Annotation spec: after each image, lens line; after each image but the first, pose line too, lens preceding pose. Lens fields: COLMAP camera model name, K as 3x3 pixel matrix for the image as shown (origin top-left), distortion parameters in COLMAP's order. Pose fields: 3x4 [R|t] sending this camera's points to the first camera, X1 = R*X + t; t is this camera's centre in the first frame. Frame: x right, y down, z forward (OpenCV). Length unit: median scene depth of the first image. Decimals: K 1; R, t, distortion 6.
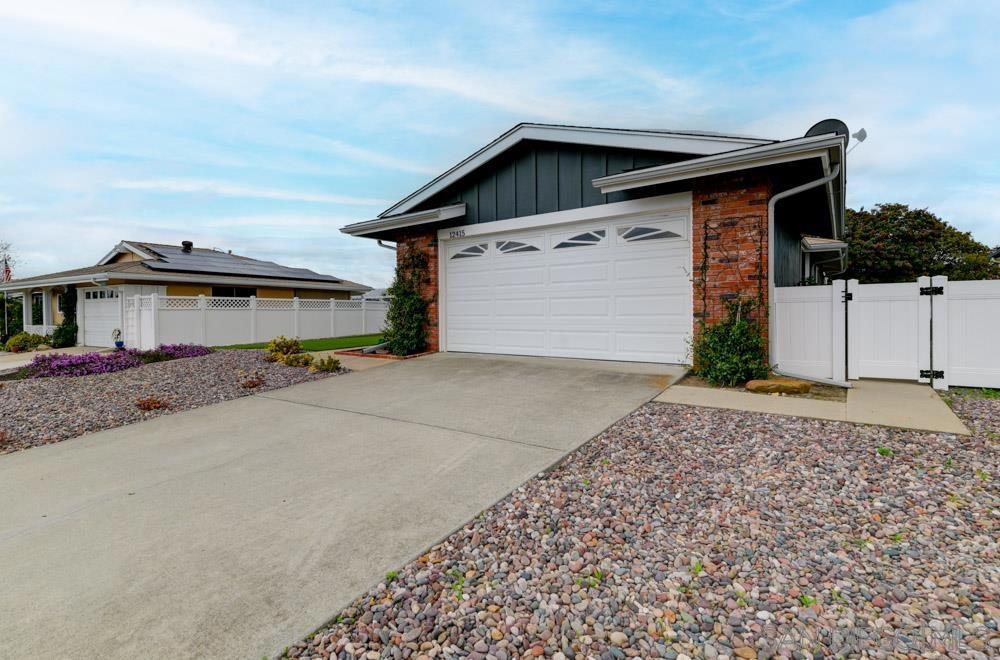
lens RADIAL K [[457.1, 0, 502.1], [0, 457.1, 315.2], [0, 0, 1]] dist [-0.000849, -0.000171]
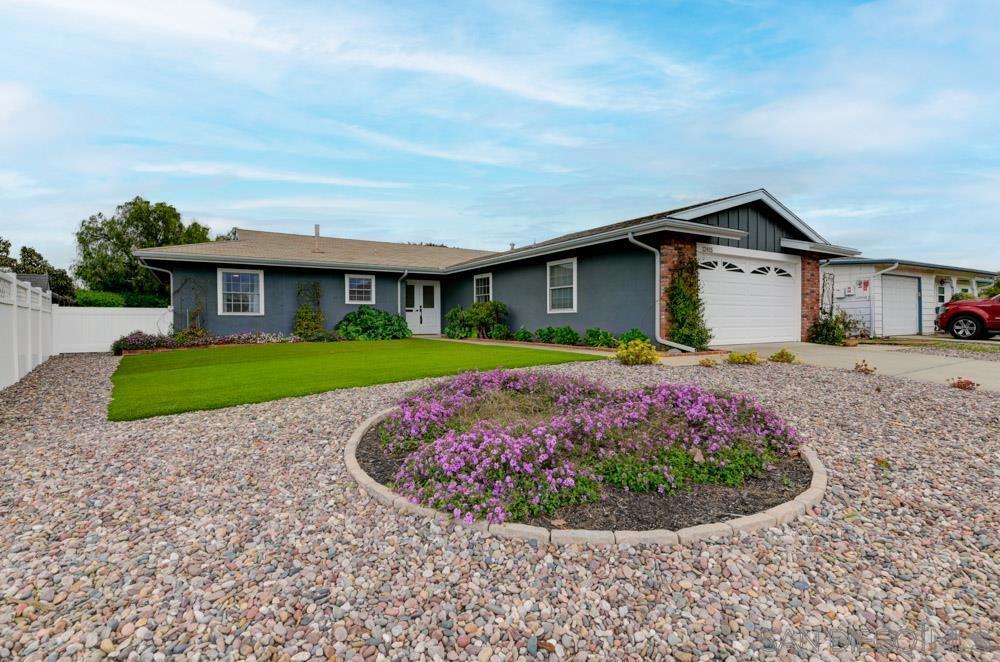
lens RADIAL K [[457.1, 0, 502.1], [0, 457.1, 316.2], [0, 0, 1]] dist [-0.000849, -0.000171]
pose [[0.366789, -0.000338, 0.930304, -1.579910], [0.001556, 0.999999, -0.000250, -0.001330], [-0.930303, 0.001539, 0.366789, 1.178495]]
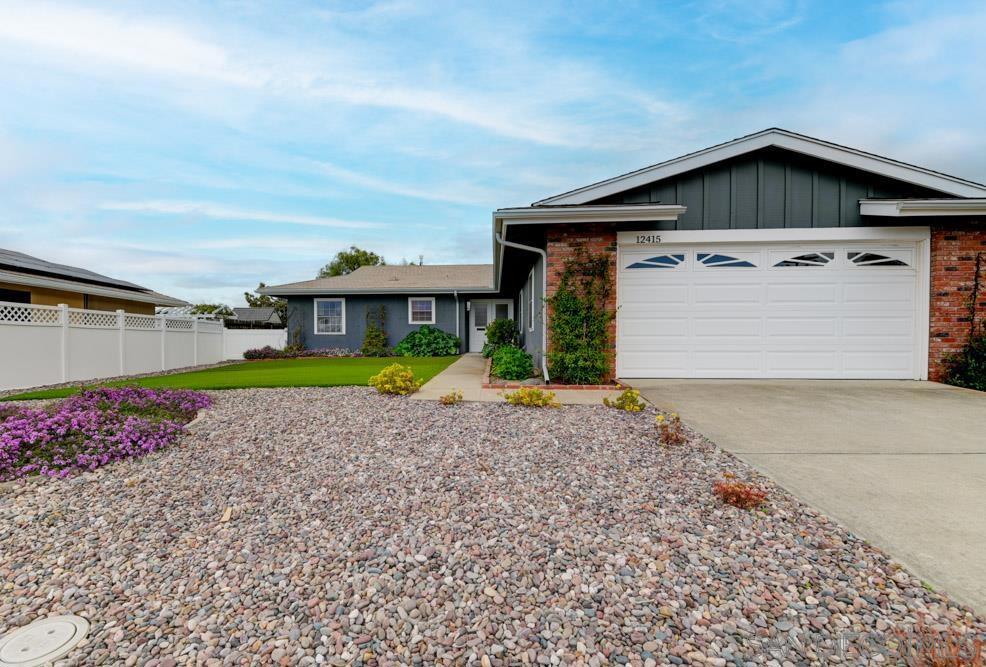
lens RADIAL K [[448.0, 0, 493.0], [0, 448.0, 333.5], [0, 0, 1]] dist [0.000701, -0.000604]
pose [[0.835987, -0.001967, 0.548746, -0.874956], [0.003602, 0.999992, -0.001903, -0.004390], [-0.548738, 0.003568, 0.835987, 0.519614]]
